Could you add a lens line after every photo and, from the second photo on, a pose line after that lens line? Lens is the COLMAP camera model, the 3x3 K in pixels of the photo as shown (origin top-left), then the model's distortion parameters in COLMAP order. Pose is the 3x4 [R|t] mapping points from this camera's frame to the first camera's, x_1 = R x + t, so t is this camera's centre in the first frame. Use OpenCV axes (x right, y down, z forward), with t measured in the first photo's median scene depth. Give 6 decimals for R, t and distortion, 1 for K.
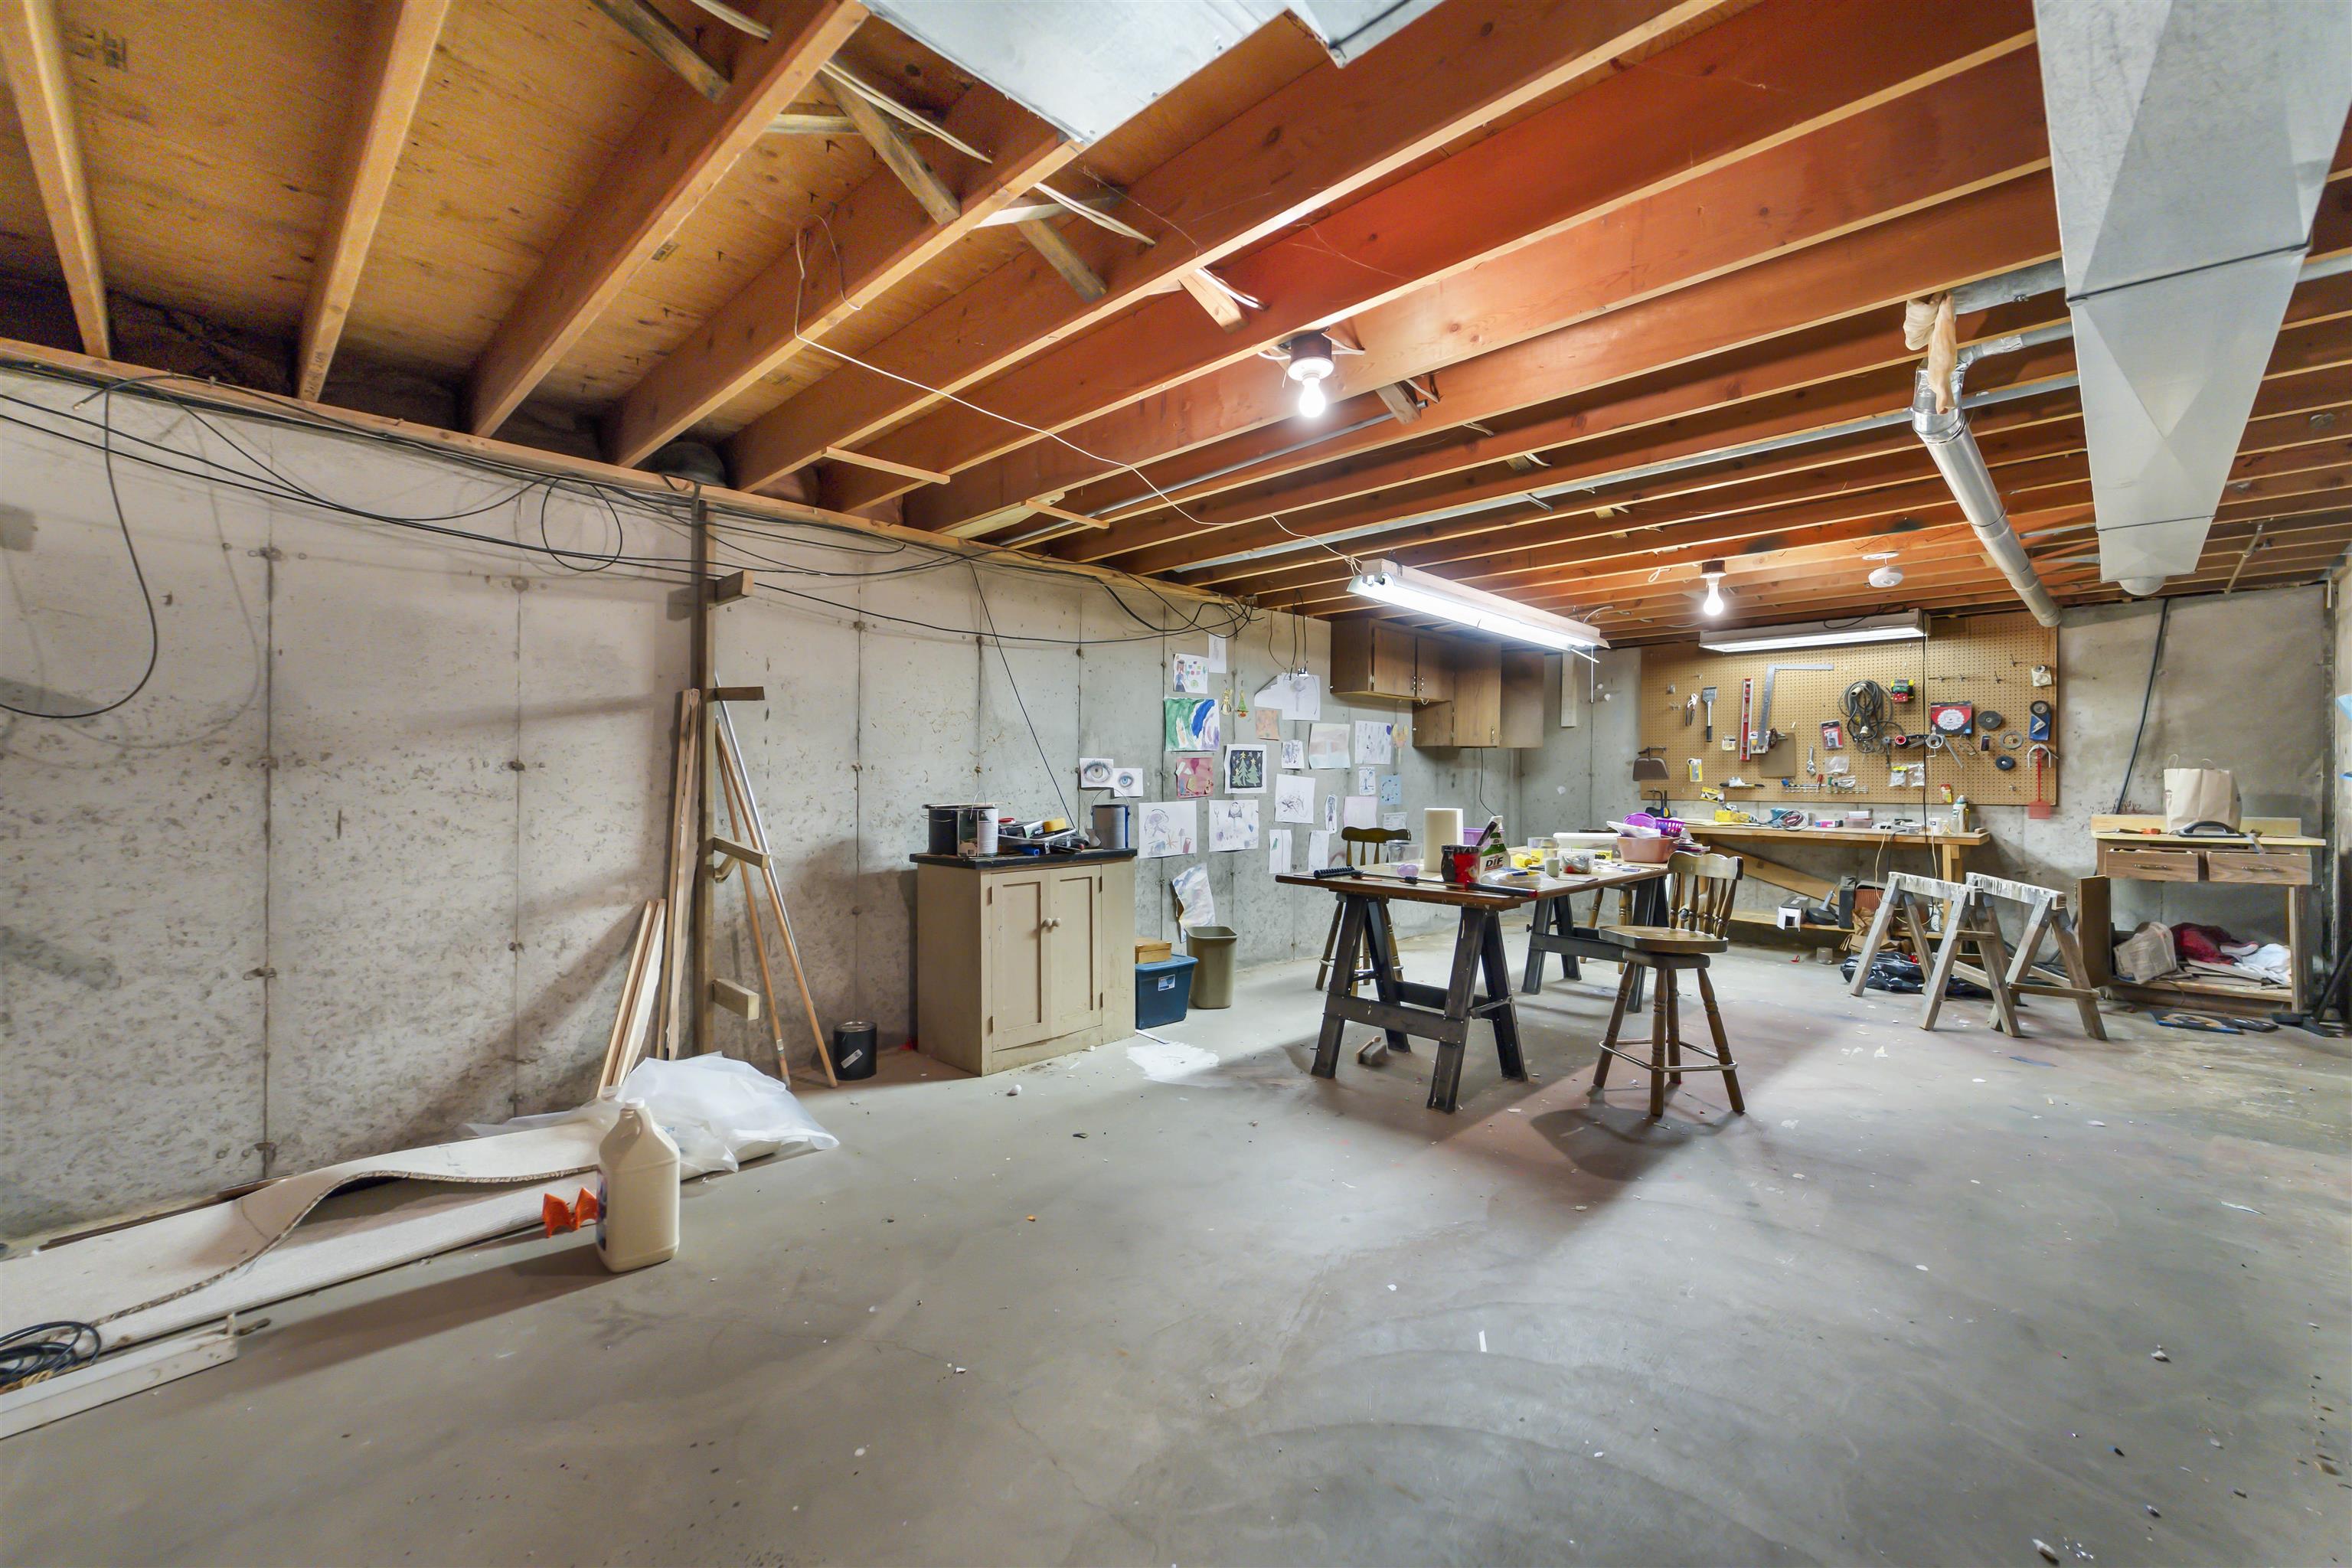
lens RADIAL K [[947.3, 0, 1176.5], [0, 947.3, 781.5], [0, 0, 1]] dist [-0.000843, -0.000988]
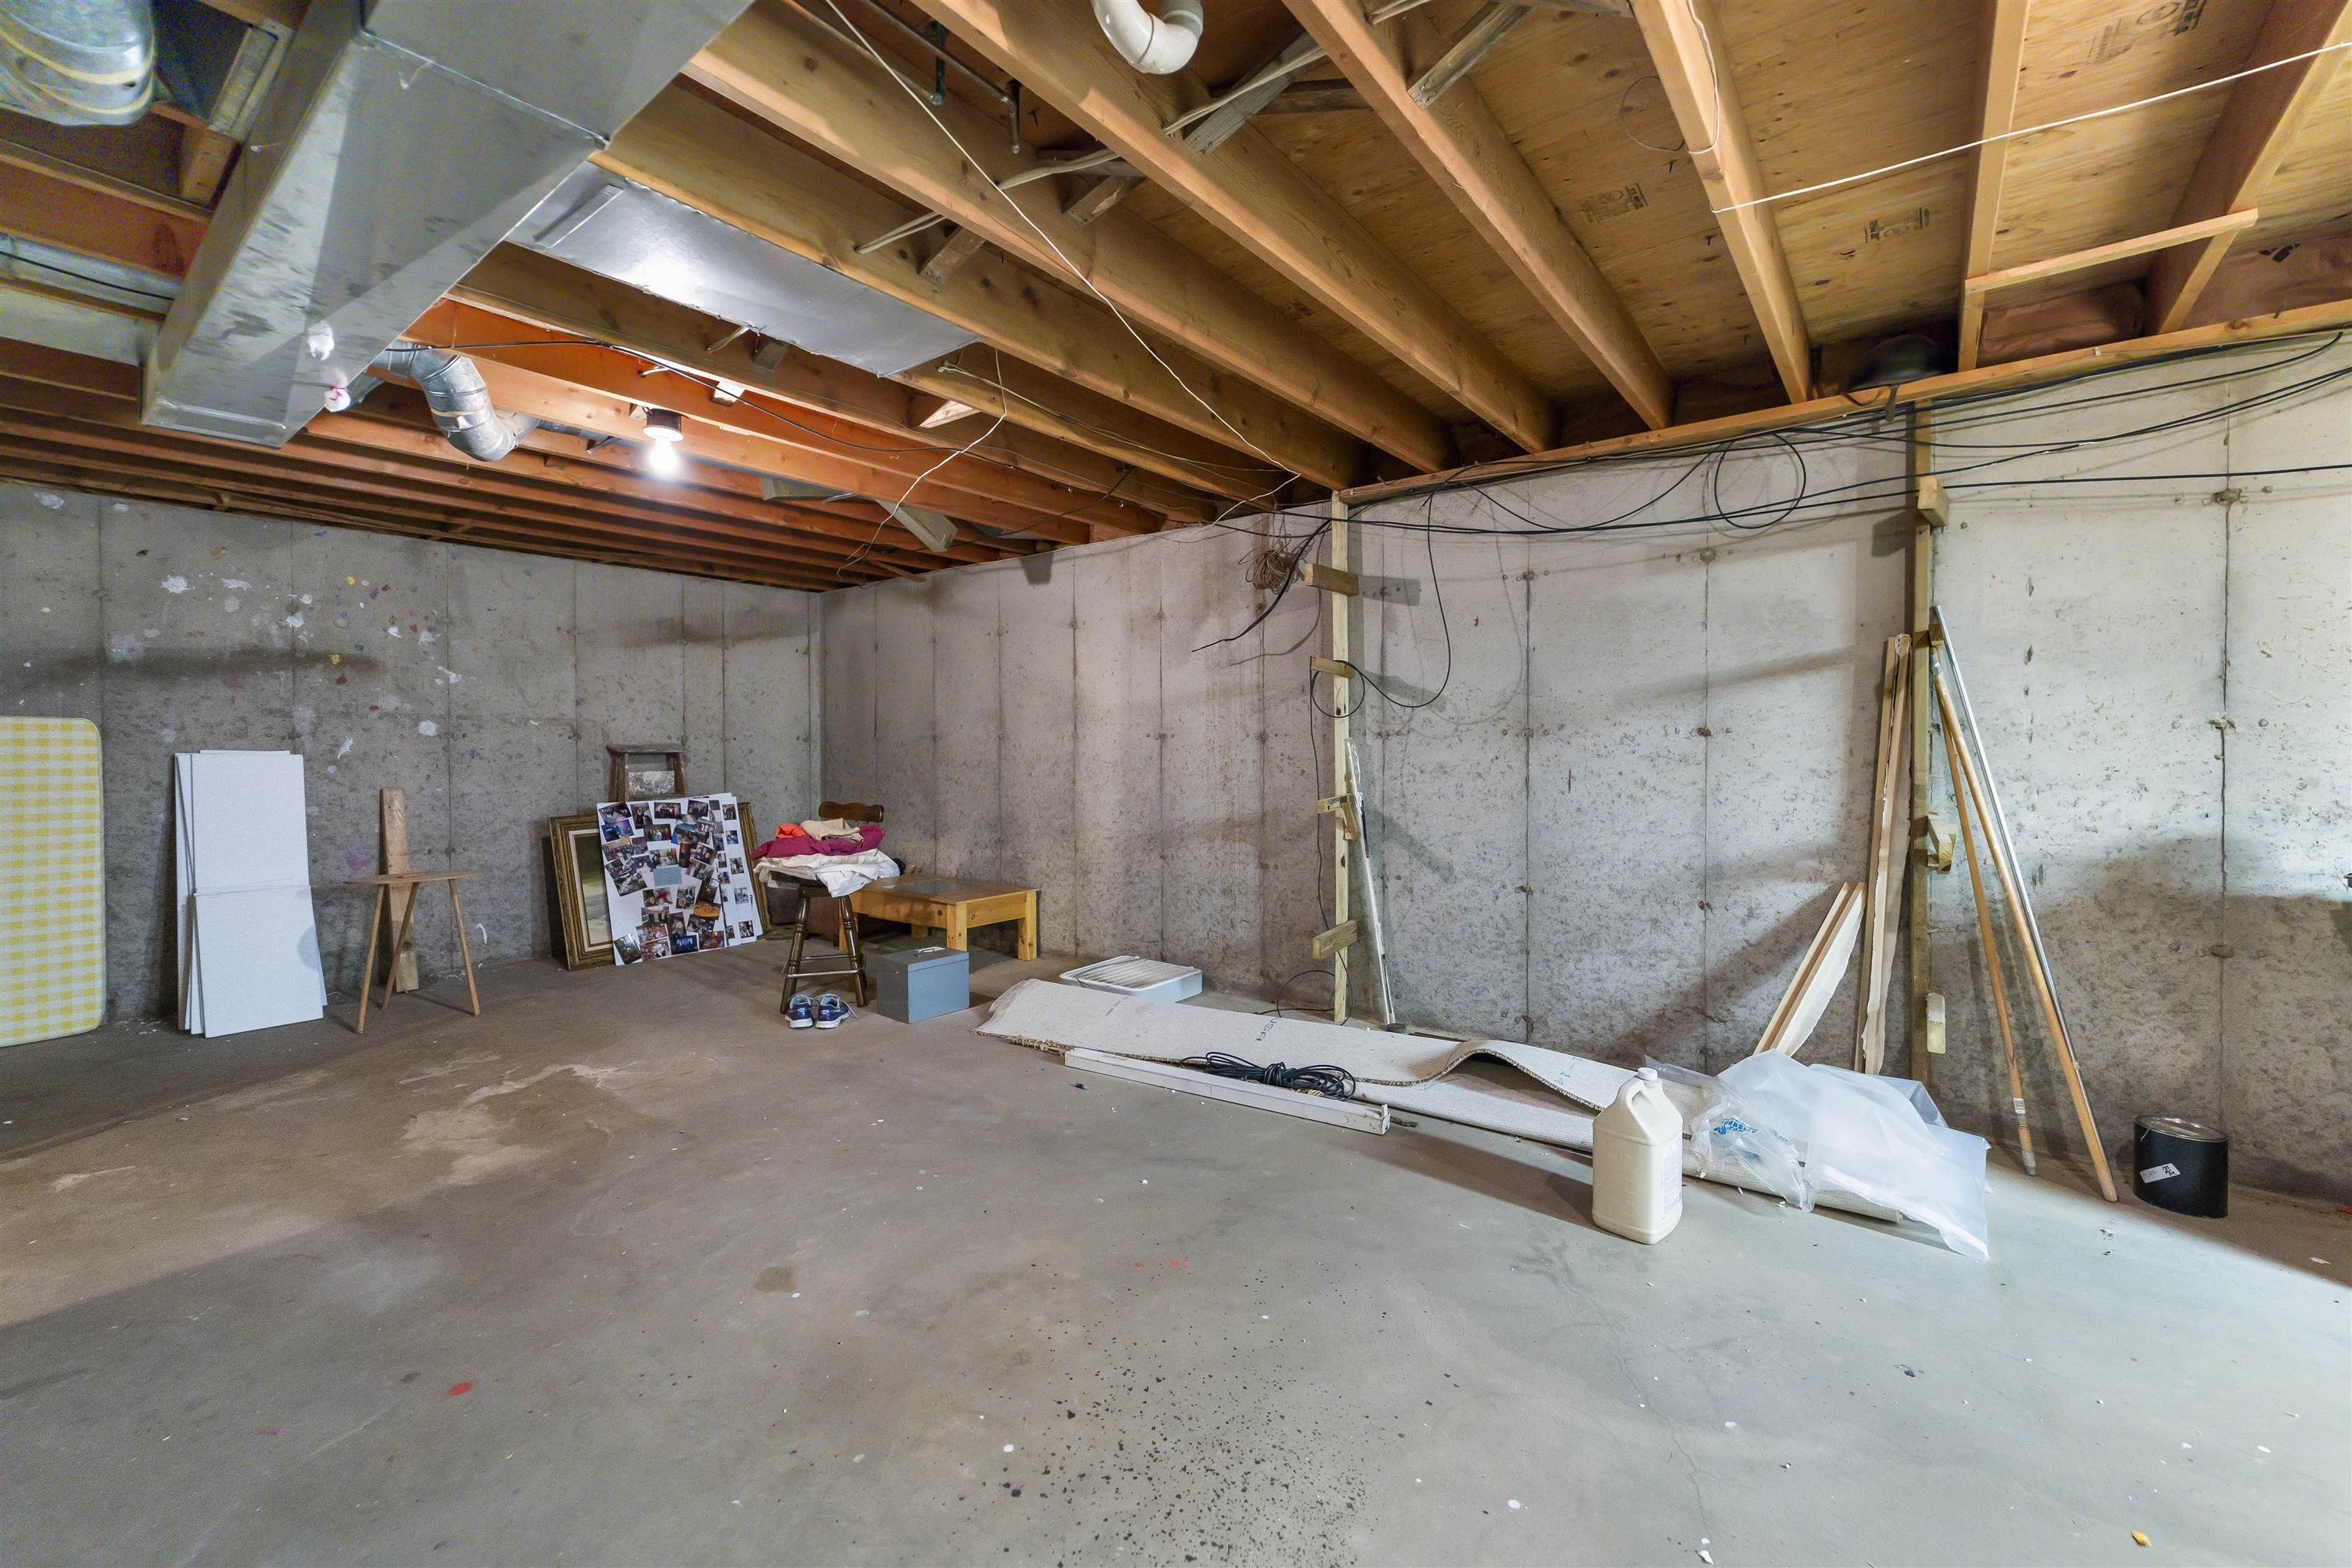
lens RADIAL K [[947.3, 0, 1173.0], [0, 947.3, 751.6], [0, 0, 1]] dist [-0.000843, -0.000988]
pose [[0.103217, 0.007185, -0.994633, 0.292183], [0.004137, 0.999962, 0.007653, -0.005384], [0.994650, -0.004905, 0.103183, 0.333921]]
